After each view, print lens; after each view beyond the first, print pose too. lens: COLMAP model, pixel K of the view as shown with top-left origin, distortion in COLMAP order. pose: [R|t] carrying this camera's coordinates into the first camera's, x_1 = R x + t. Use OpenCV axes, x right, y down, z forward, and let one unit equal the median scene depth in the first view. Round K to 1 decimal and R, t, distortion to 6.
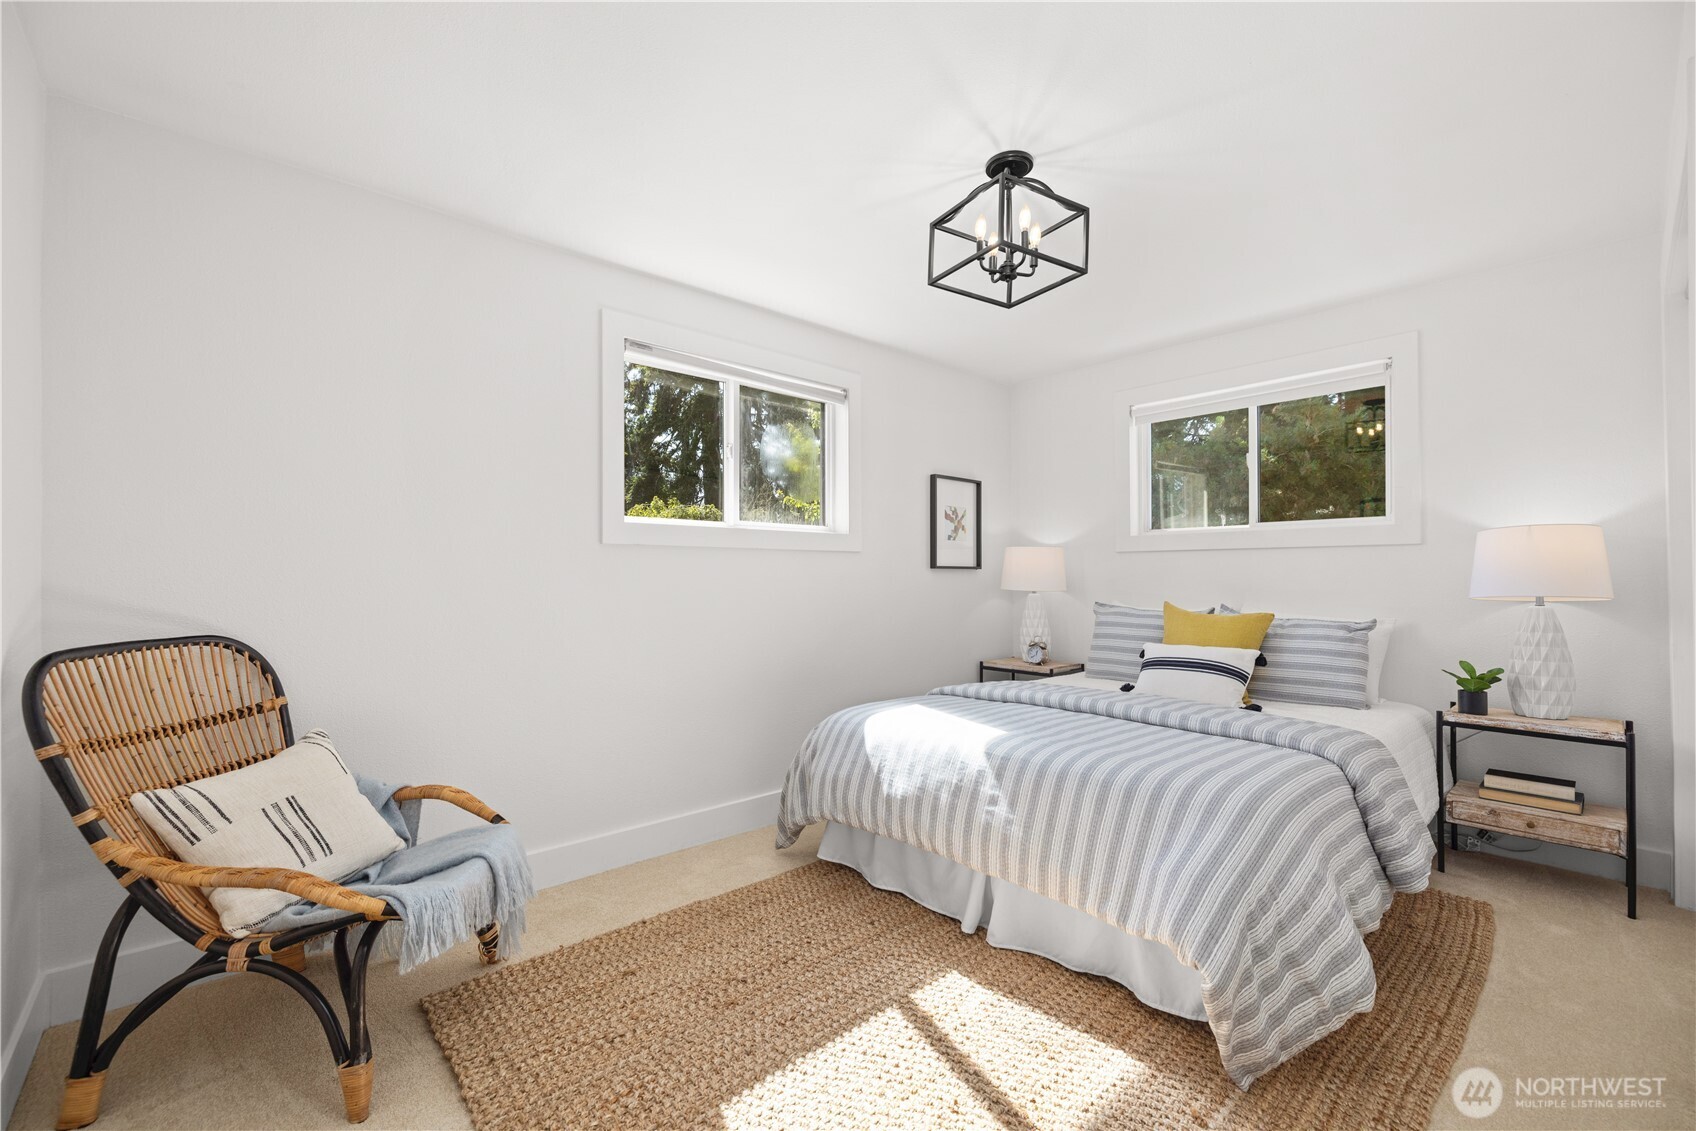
lens RADIAL K [[709.1, 0, 854.3], [0, 709.1, 581.2], [0, 0, 1]] dist [-0.000772, -0.000029]
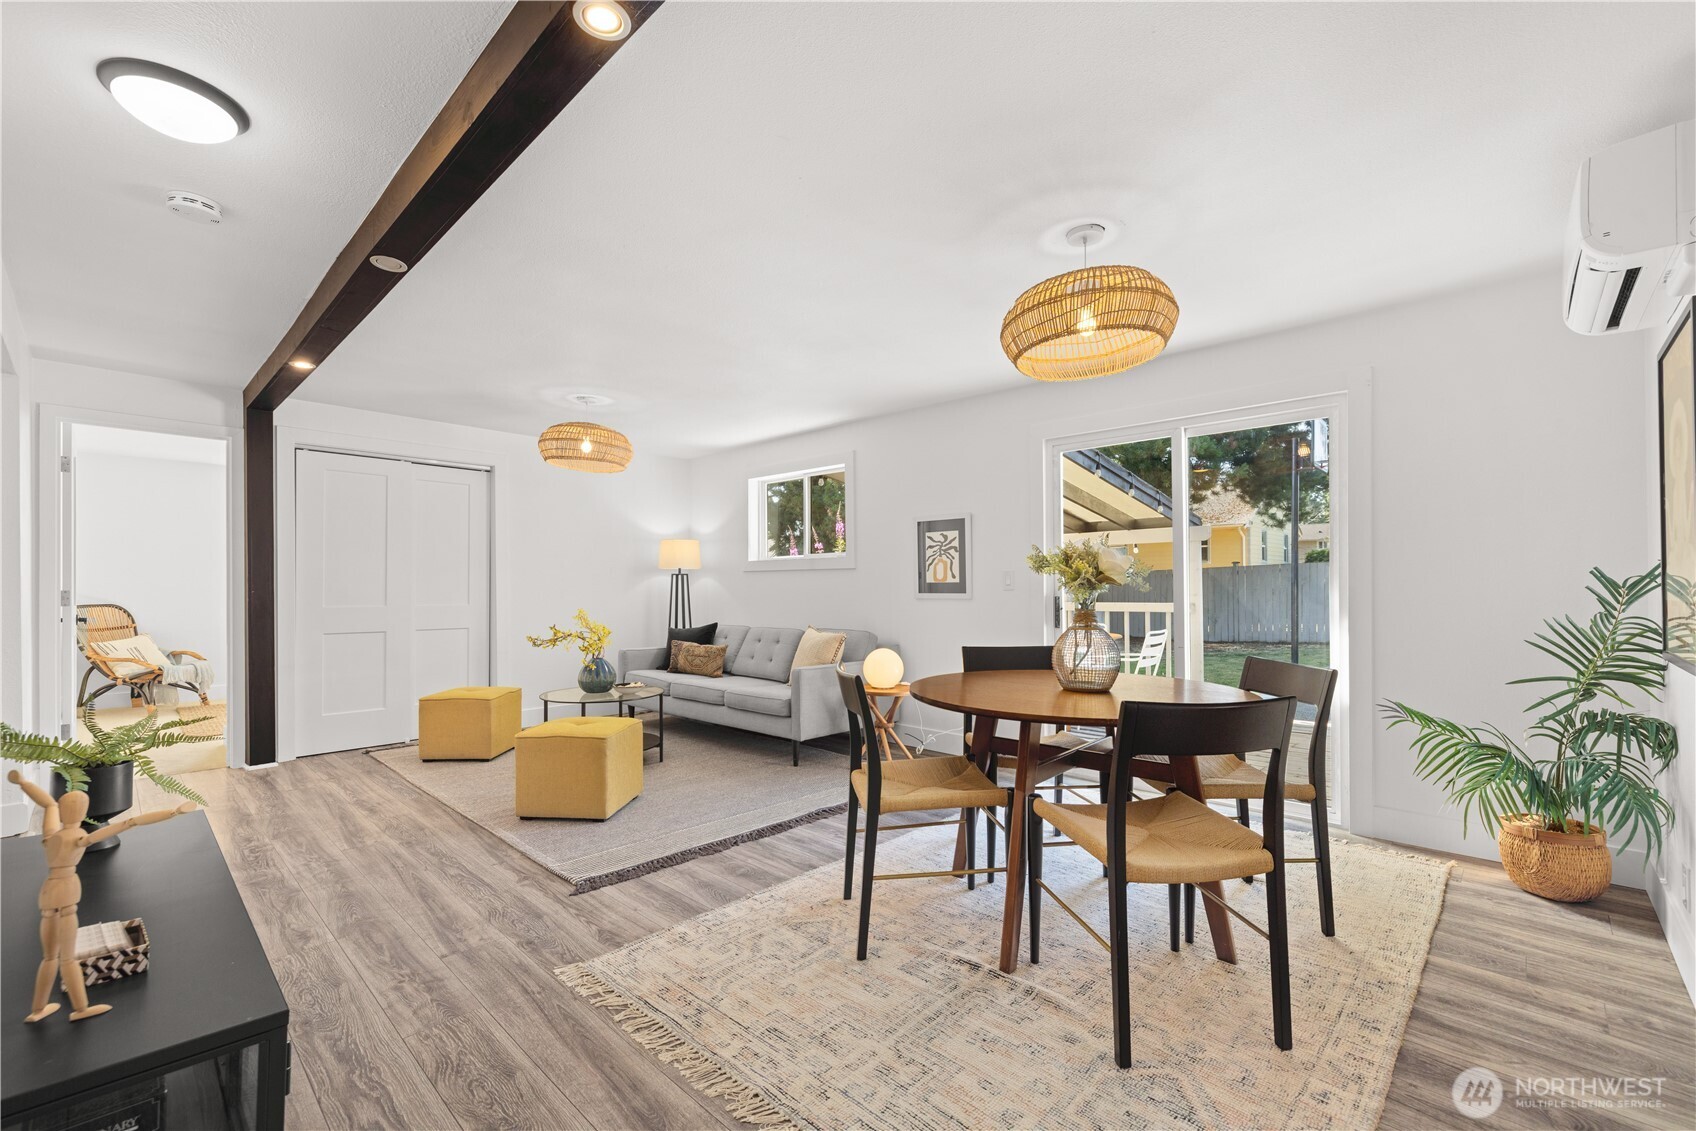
lens RADIAL K [[709.1, 0, 854.3], [0, 709.1, 581.2], [0, 0, 1]] dist [-0.000772, -0.000029]
pose [[0.995706, -0.002426, 0.092538, 2.643313], [0.003471, 0.999932, -0.011136, 0.018410], [-0.092504, 0.011409, 0.995647, -3.085538]]
